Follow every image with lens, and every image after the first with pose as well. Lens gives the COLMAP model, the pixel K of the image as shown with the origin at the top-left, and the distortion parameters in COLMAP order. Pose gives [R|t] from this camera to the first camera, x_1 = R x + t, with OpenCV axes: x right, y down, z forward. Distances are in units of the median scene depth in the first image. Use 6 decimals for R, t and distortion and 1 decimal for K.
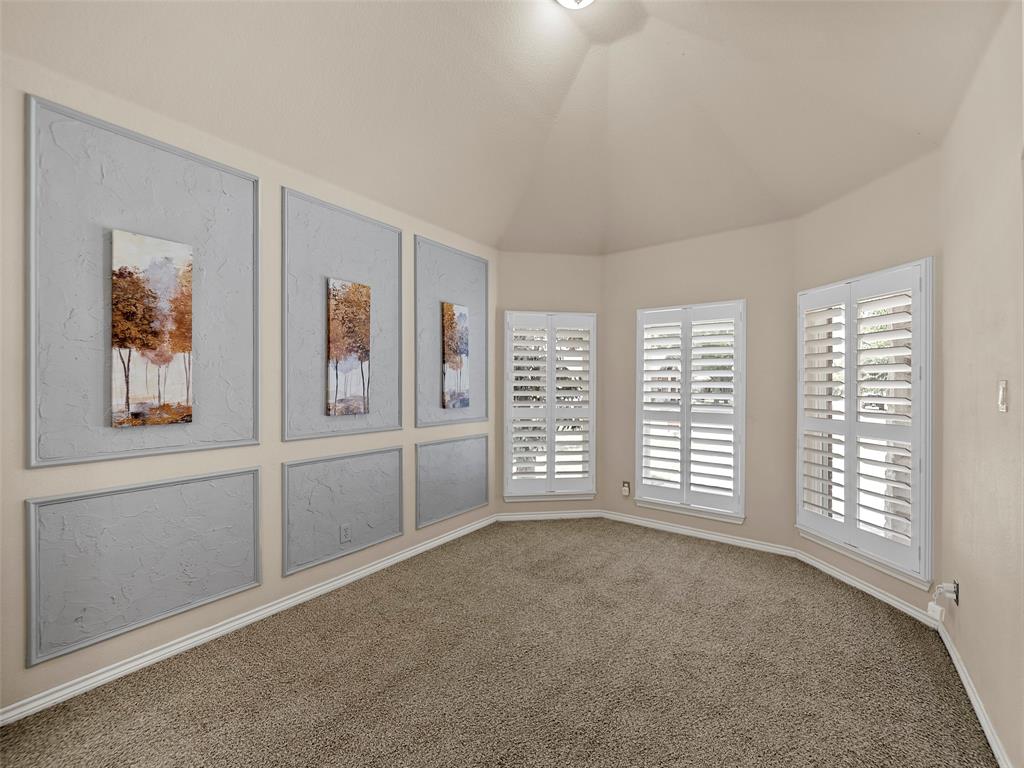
lens RADIAL K [[428.1, 0, 514.4], [0, 428.1, 382.0], [0, 0, 1]] dist [0.001305, 0.000231]
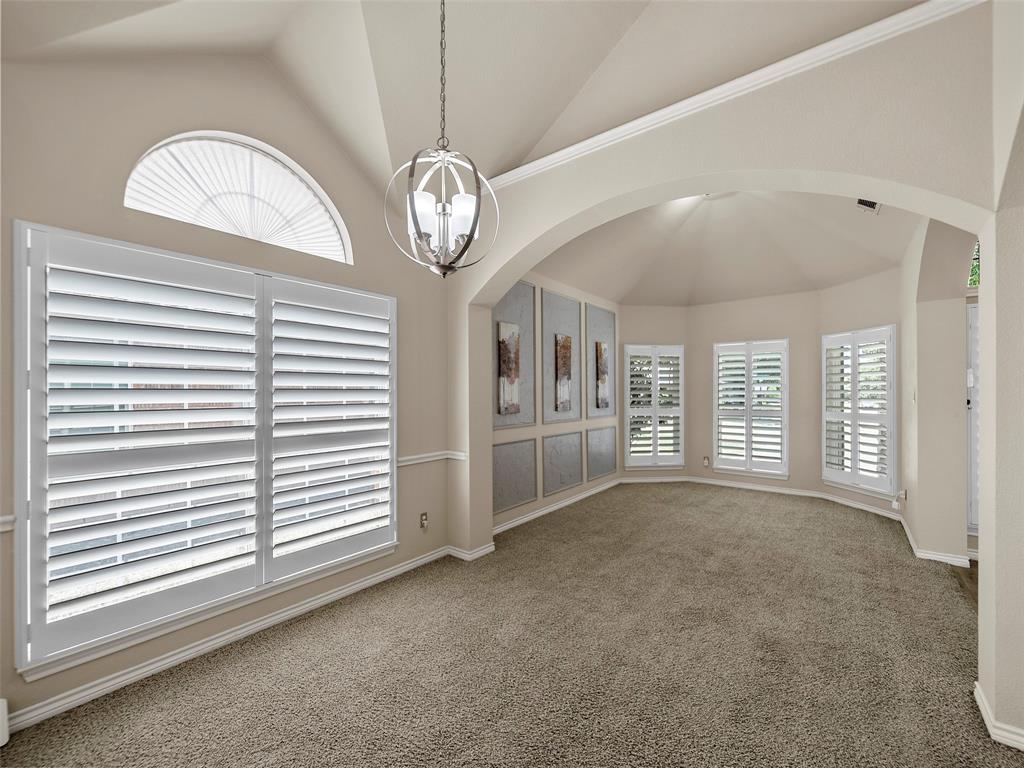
lens RADIAL K [[424.1, 0, 515.1], [0, 424.1, 390.9], [0, 0, 1]] dist [-0.000967, -0.000199]
pose [[0.999551, -0.006216, -0.029306, -0.496174], [0.006200, 0.999981, -0.000626, -0.004646], [0.029309, 0.000444, 0.999570, -0.696429]]
